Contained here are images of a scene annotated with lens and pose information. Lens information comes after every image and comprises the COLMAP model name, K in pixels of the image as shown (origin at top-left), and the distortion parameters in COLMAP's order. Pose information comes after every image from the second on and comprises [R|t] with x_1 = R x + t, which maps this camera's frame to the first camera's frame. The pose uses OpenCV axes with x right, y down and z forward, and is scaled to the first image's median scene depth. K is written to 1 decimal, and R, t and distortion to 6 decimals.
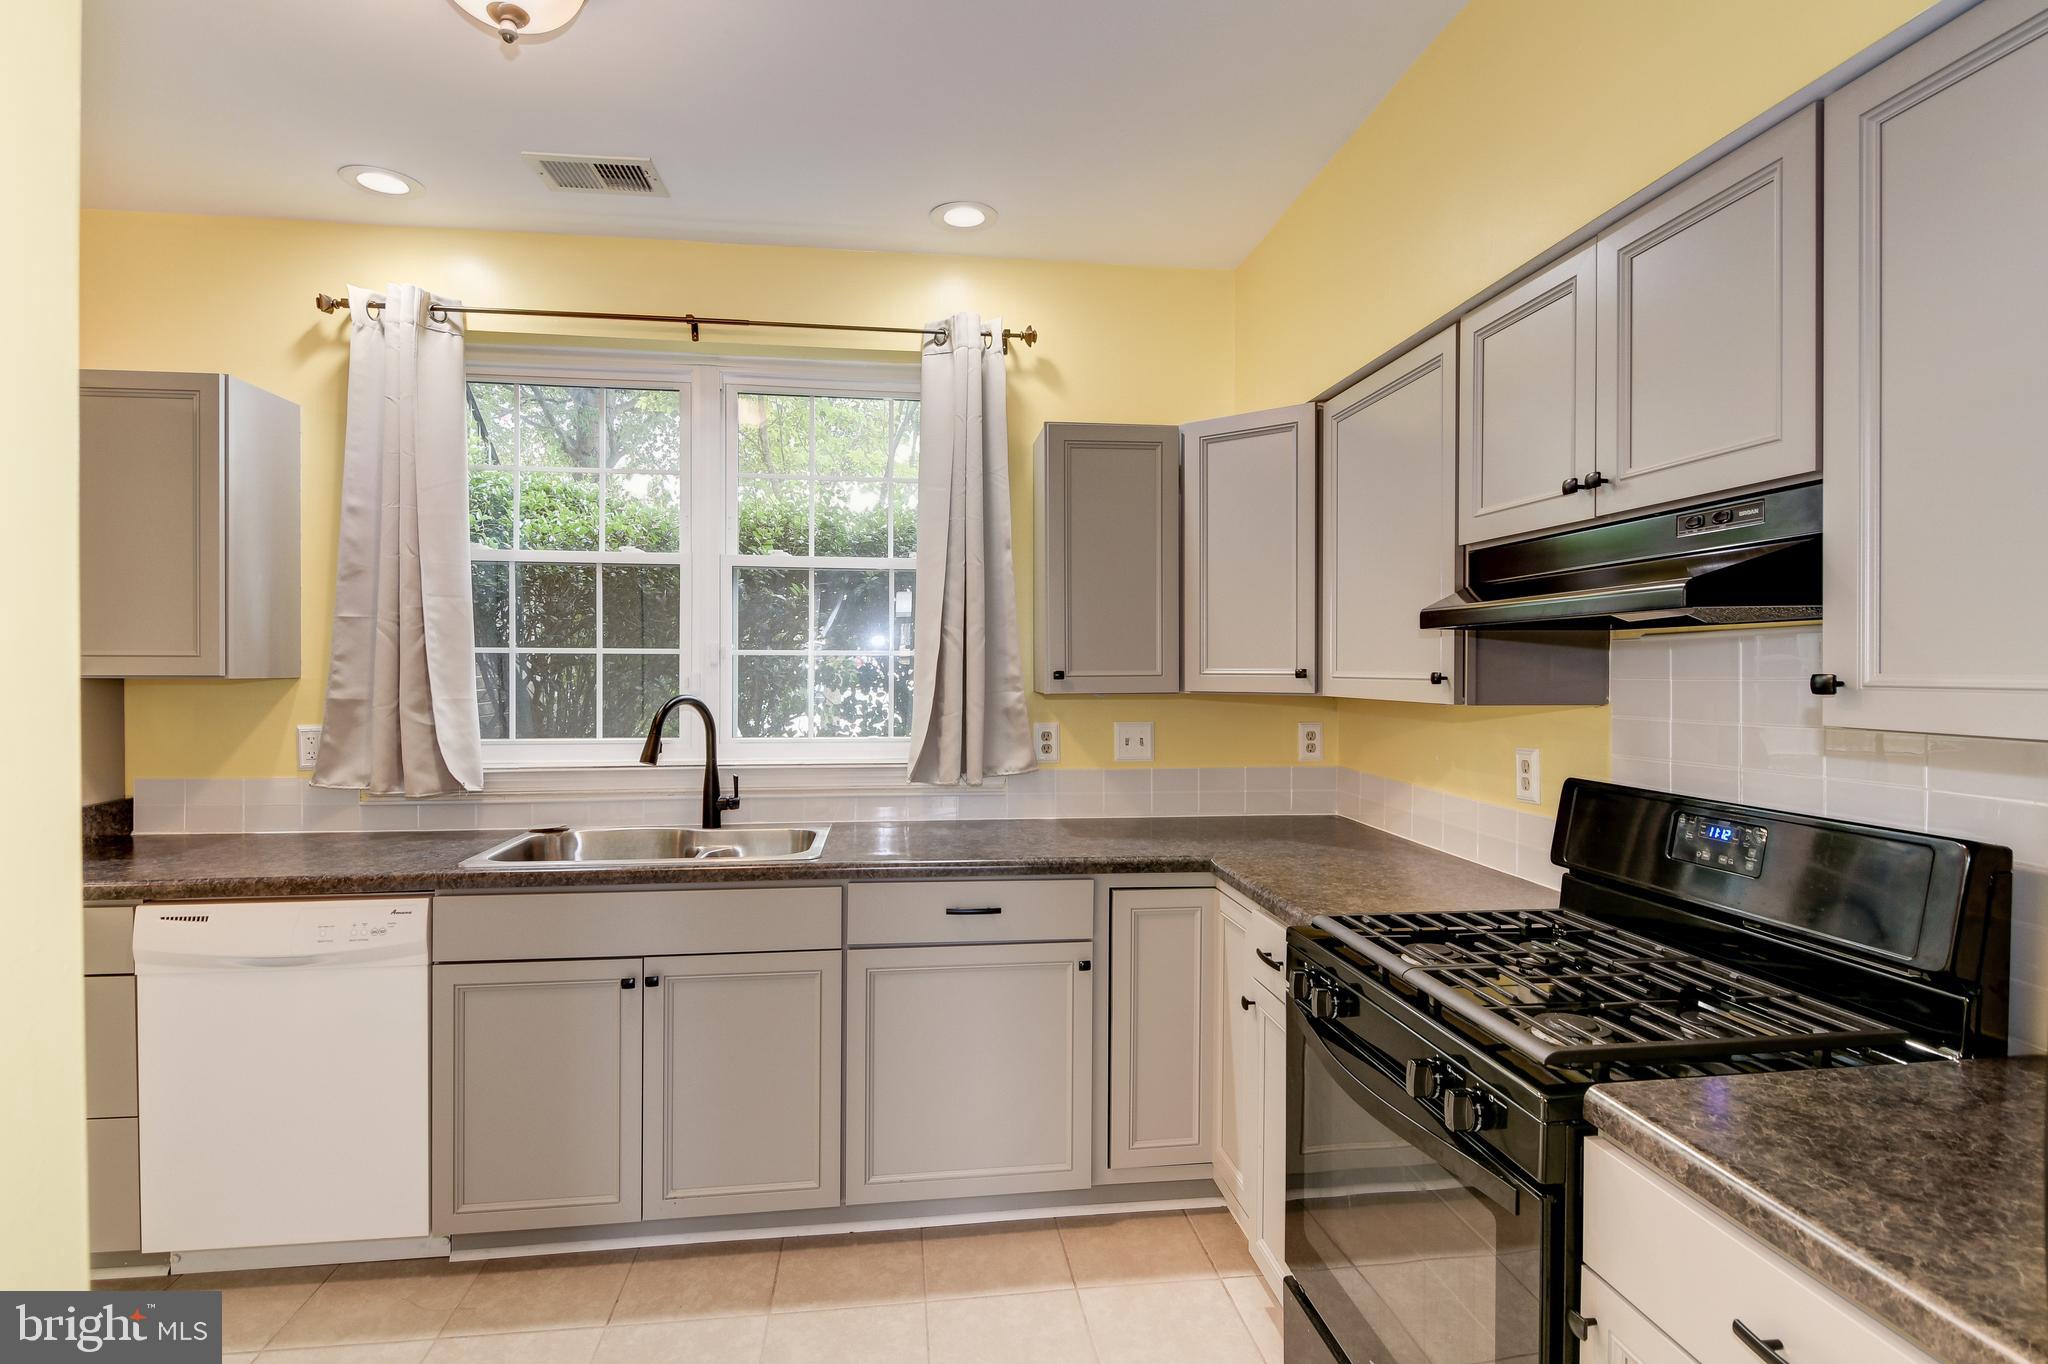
lens RADIAL K [[982.3, 0, 995.6], [0, 982.3, 674.2], [0, 0, 1]] dist [0.005397, -0.007555]
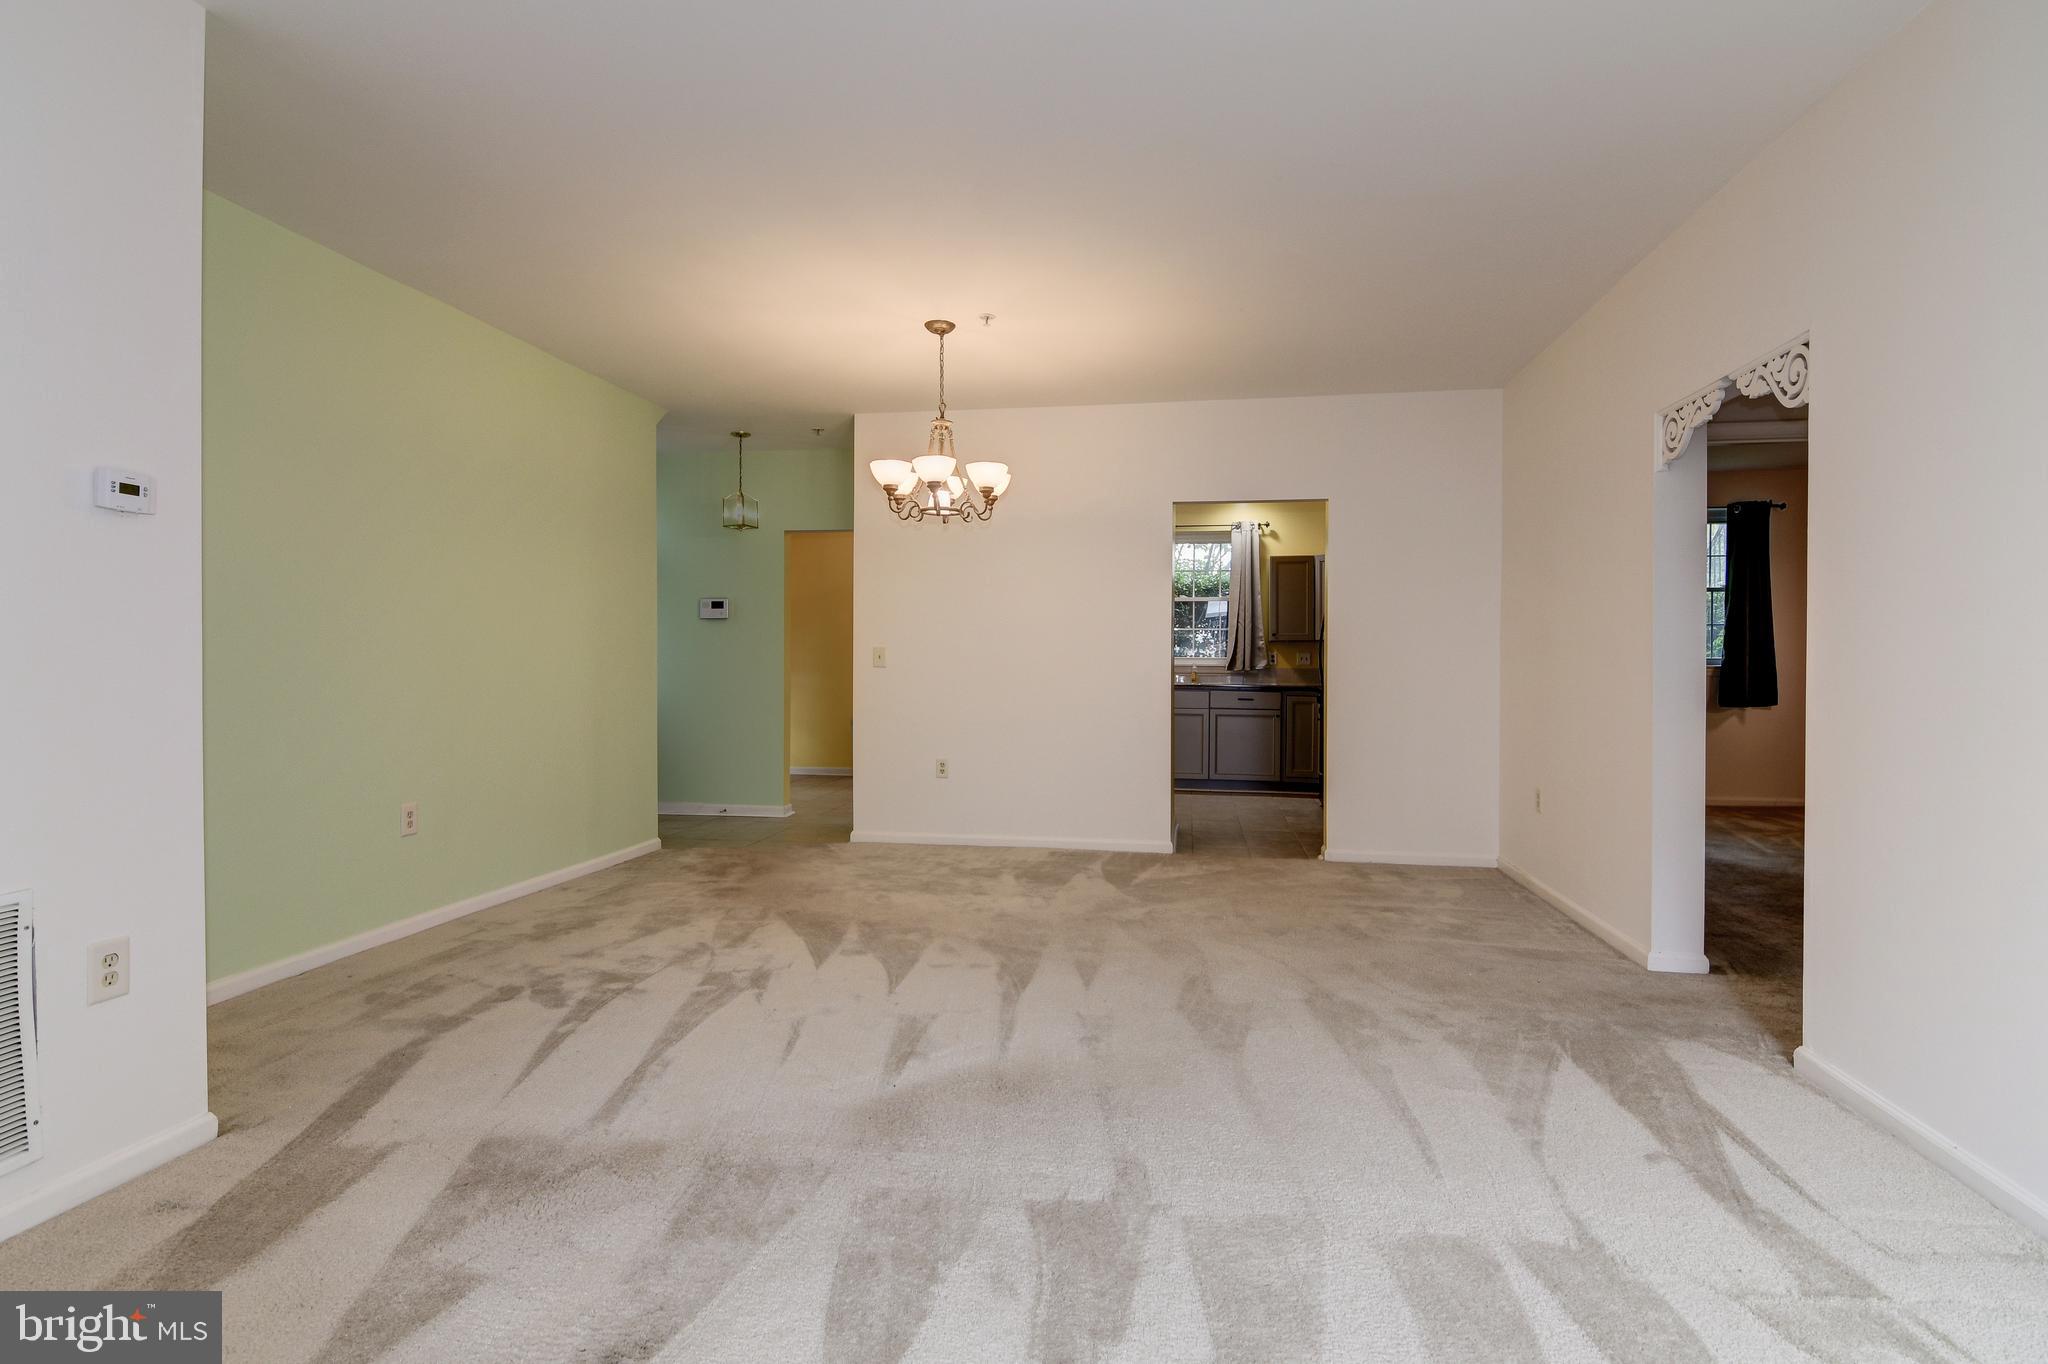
lens RADIAL K [[982.3, 0, 1032.7], [0, 982.3, 683.7], [0, 0, 1]] dist [0.005397, -0.007555]
pose [[0.961009, 0.007366, -0.276418, 0.221662], [-0.000321, 0.999674, 0.025526, 0.088142], [0.276516, -0.024442, 0.960698, -2.613192]]
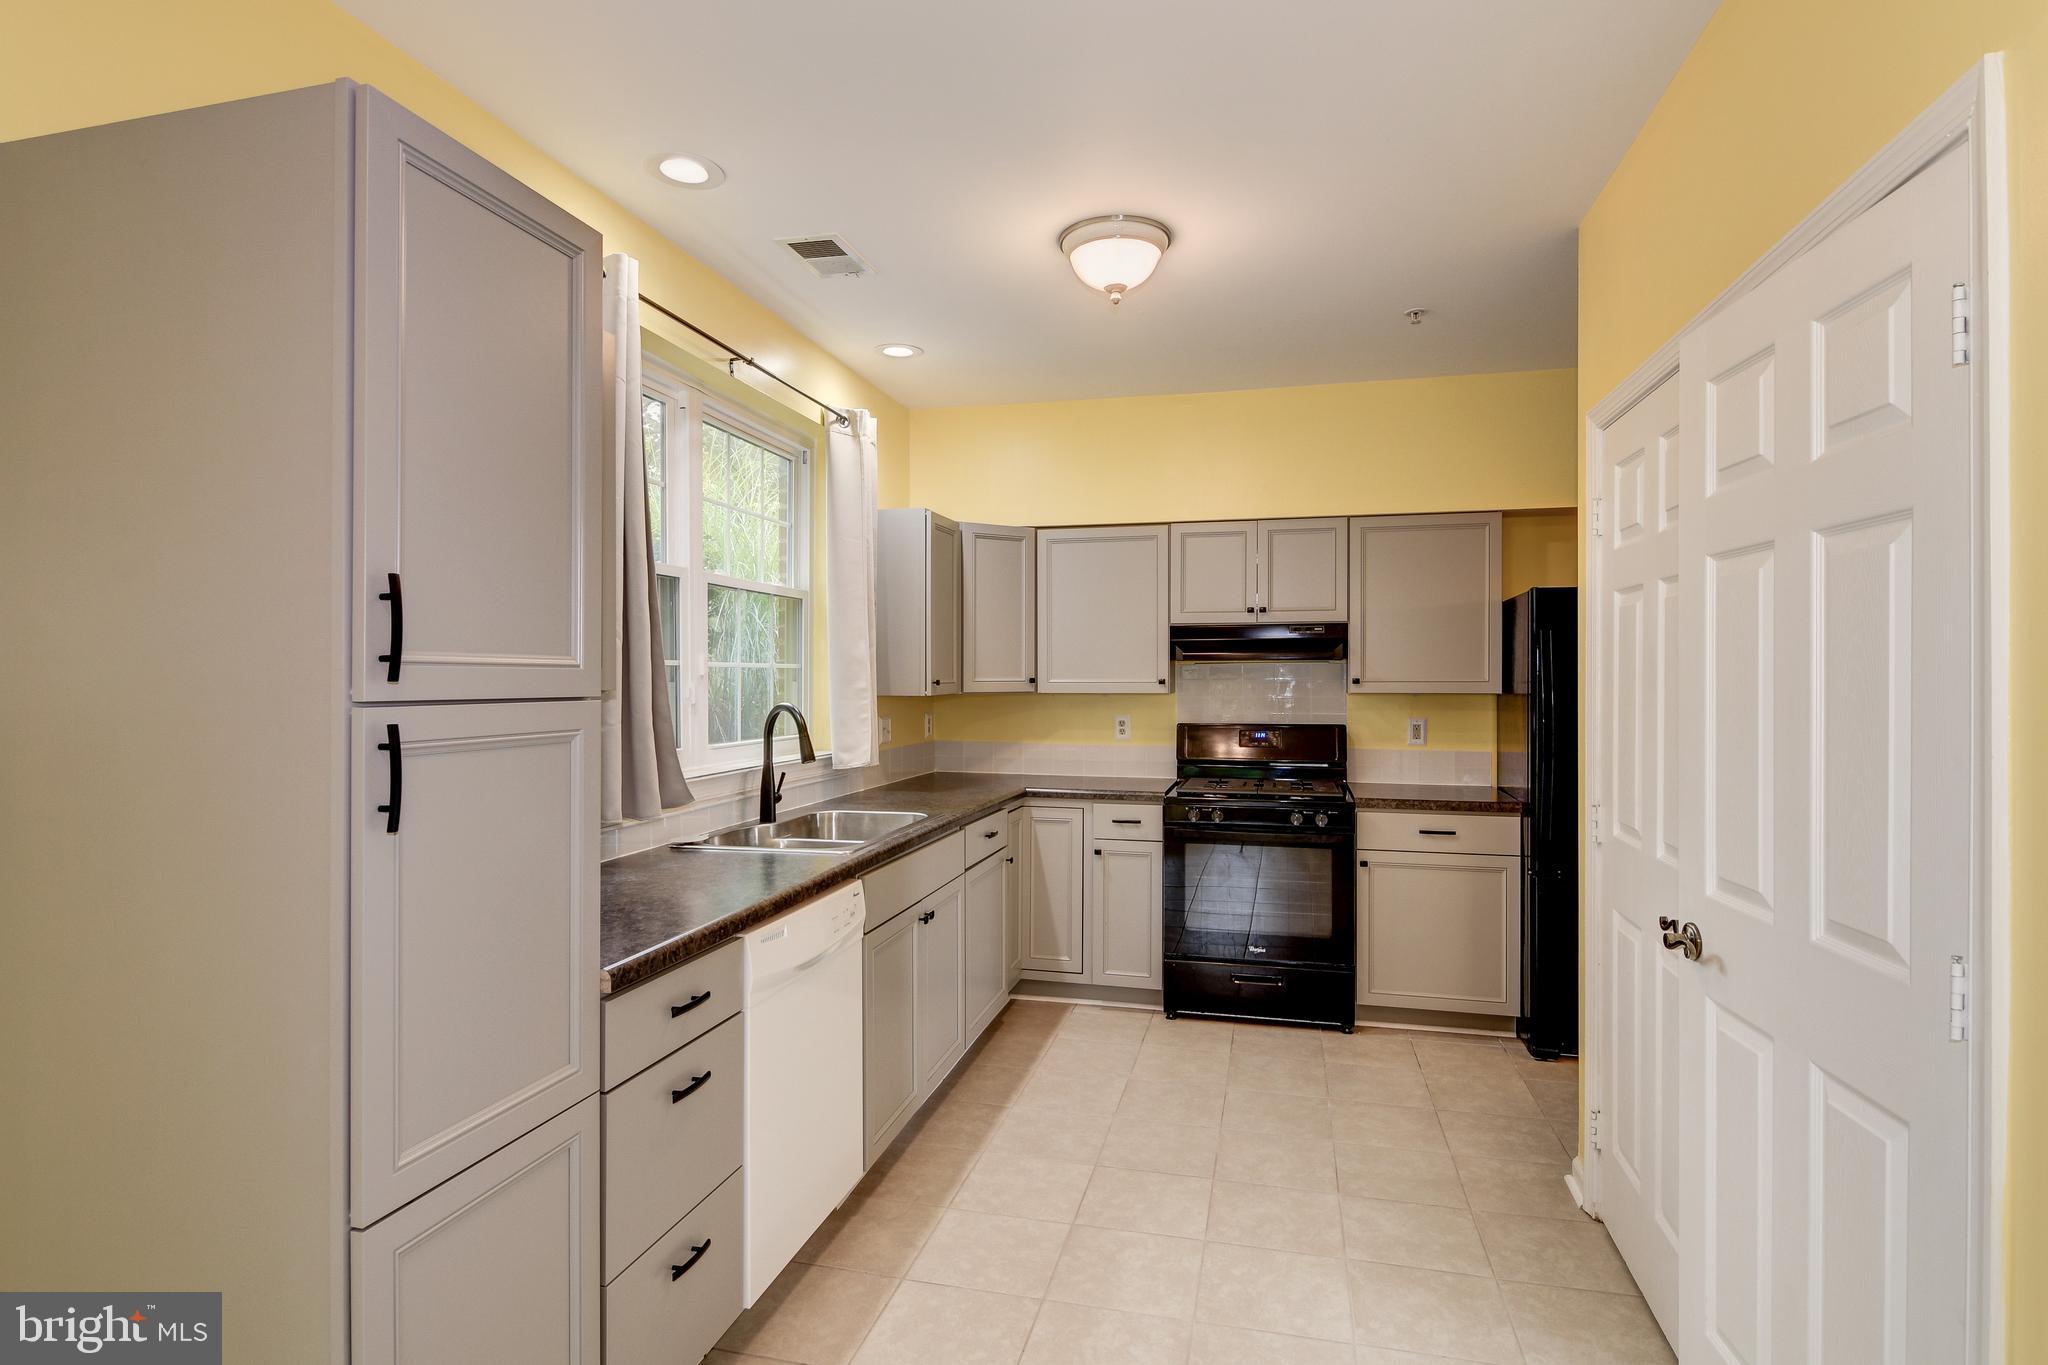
lens RADIAL K [[1031.6, 0, 1008.0], [0, 1031.6, 673.1], [0, 0, 1]] dist [0.005009, -0.008480]
pose [[0.382061, 0.002463, 0.924134, -1.461225], [0.008309, 0.999947, -0.006100, -0.003336], [-0.924100, 0.010010, 0.382021, 0.341330]]
